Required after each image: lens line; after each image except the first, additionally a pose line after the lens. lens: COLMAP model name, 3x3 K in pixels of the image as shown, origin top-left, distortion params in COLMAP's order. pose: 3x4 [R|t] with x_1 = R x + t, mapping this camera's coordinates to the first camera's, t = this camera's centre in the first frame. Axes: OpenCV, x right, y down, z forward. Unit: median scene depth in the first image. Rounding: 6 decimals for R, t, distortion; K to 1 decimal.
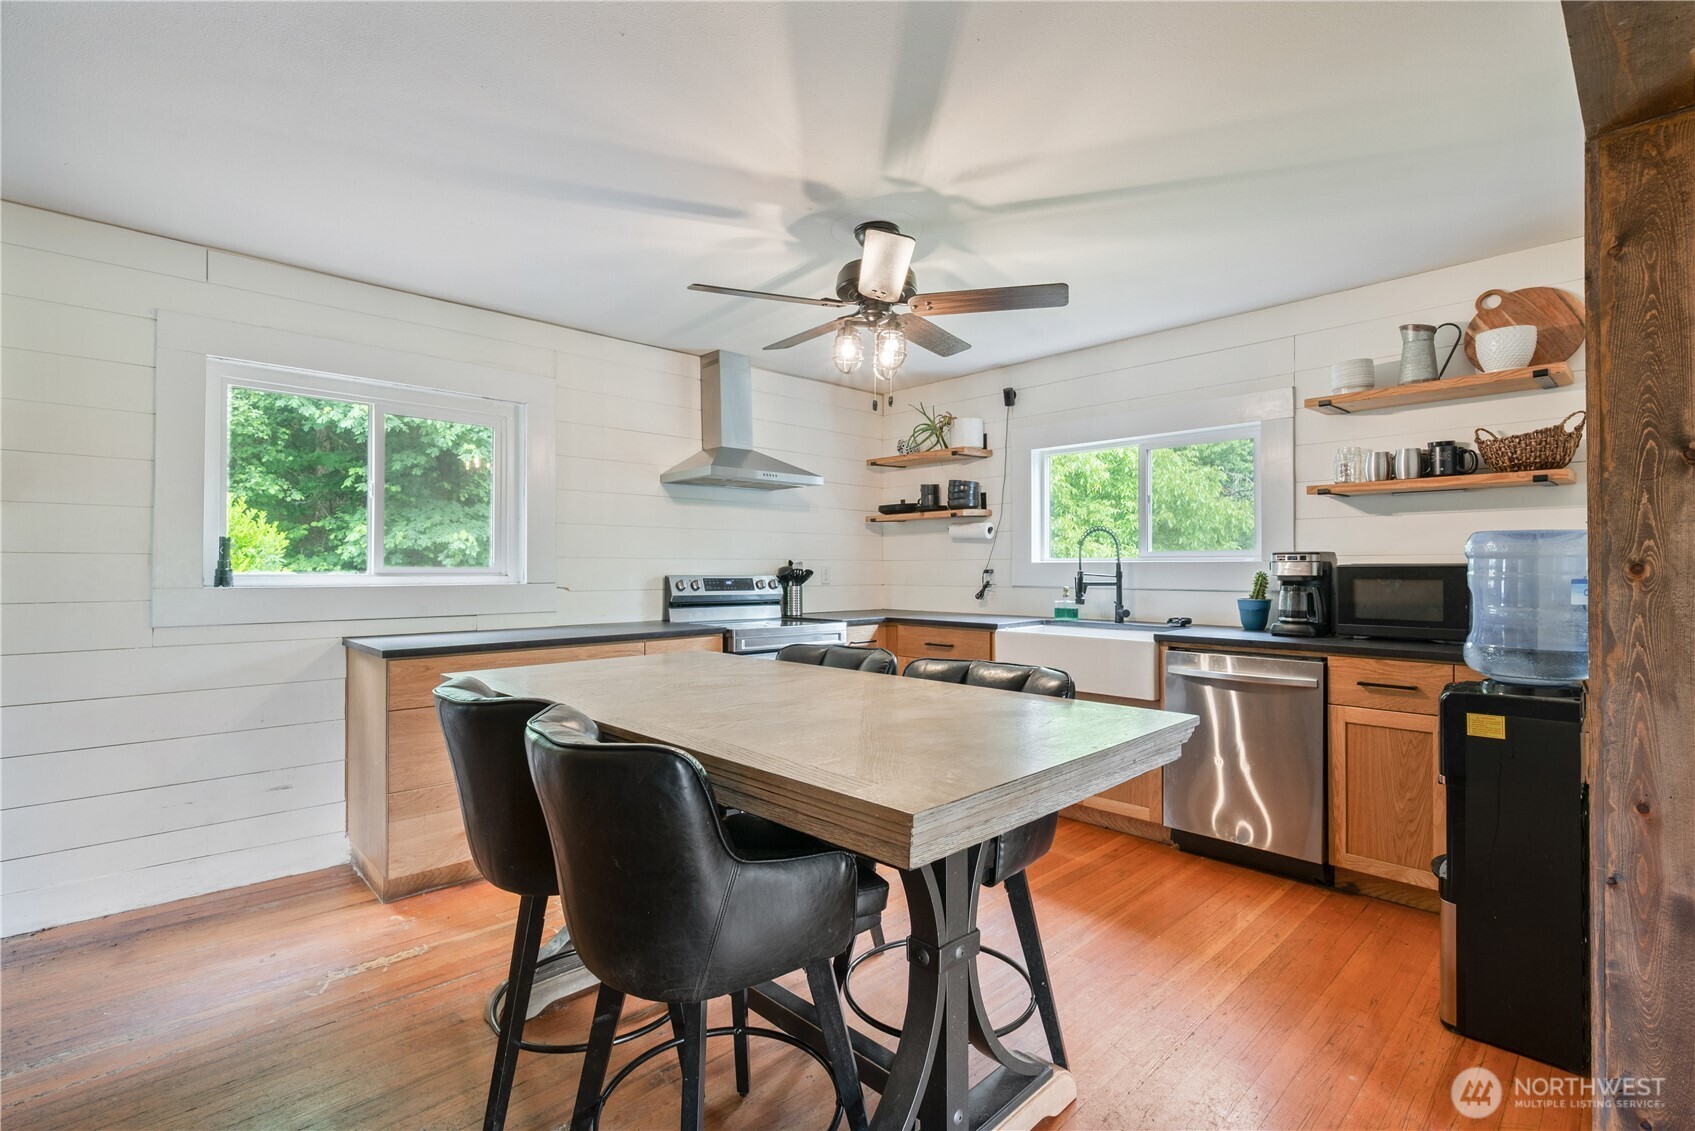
lens RADIAL K [[790.3, 0, 834.3], [0, 790.3, 564.3], [0, 0, 1]] dist [-0.001709, 0.000867]
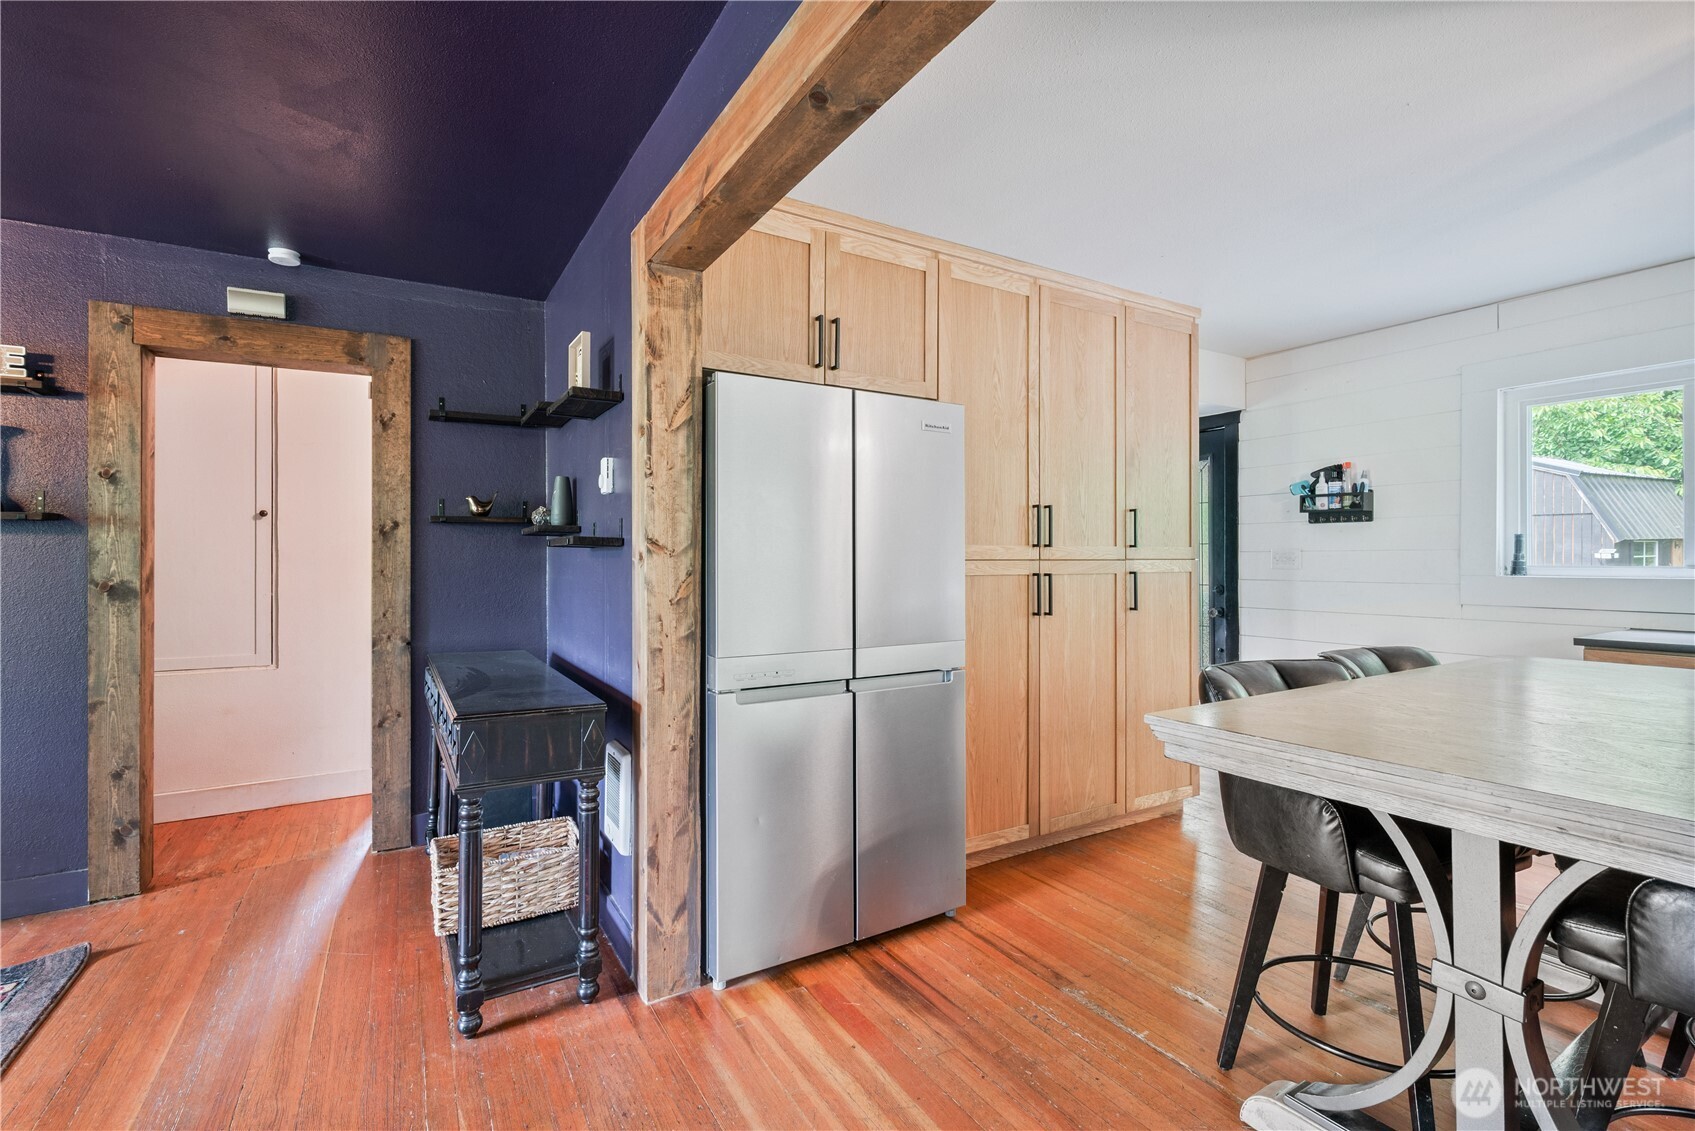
lens RADIAL K [[790.3, 0, 855.6], [0, 790.3, 562.7], [0, 0, 1]] dist [-0.001709, 0.000867]
pose [[-0.199247, -0.001113, -0.979949, 0.447272], [0.008061, 0.999964, -0.002775, 0.002927], [0.979916, -0.008453, -0.199231, 0.169538]]
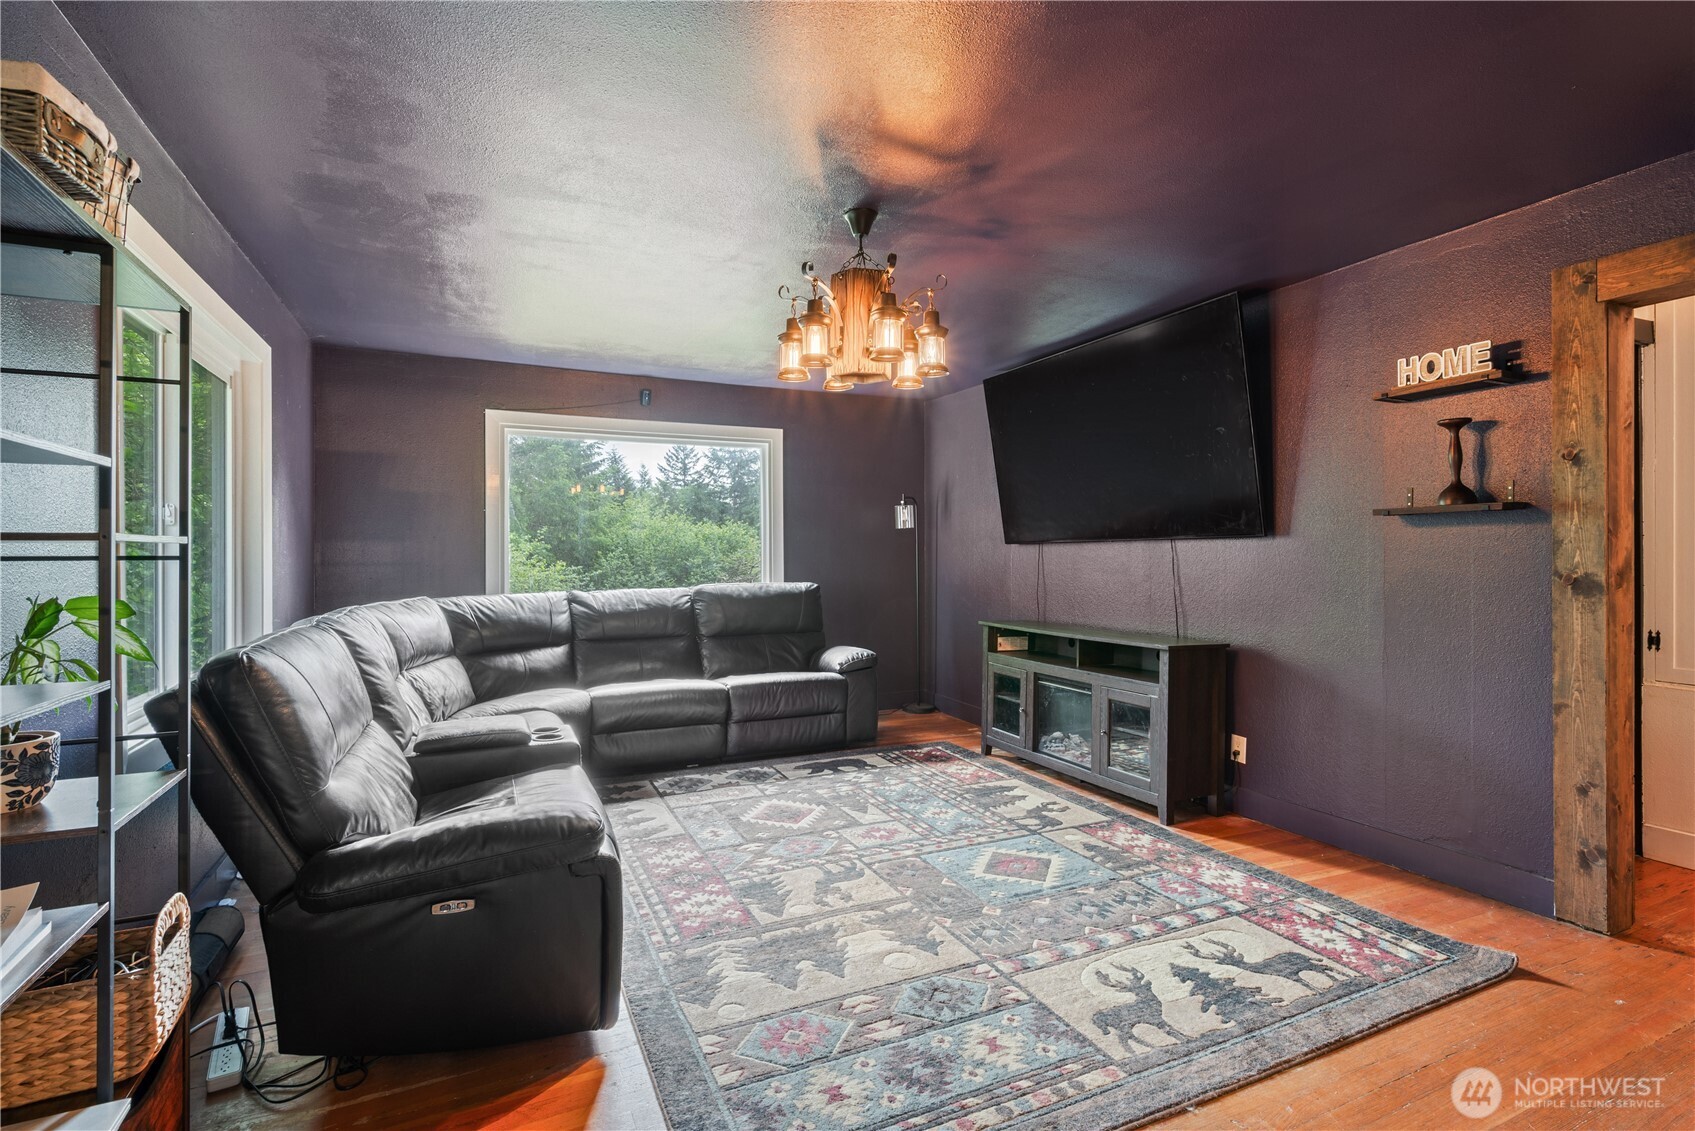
lens RADIAL K [[807.9, 0, 837.7], [0, 807.9, 551.0], [0, 0, 1]] dist [0.000923, 0.000463]
pose [[-0.951784, 0.000872, 0.306768, 0.259913], [-0.001254, 0.999977, -0.006732, -0.000663], [-0.306766, -0.006792, -0.951761, 0.180542]]
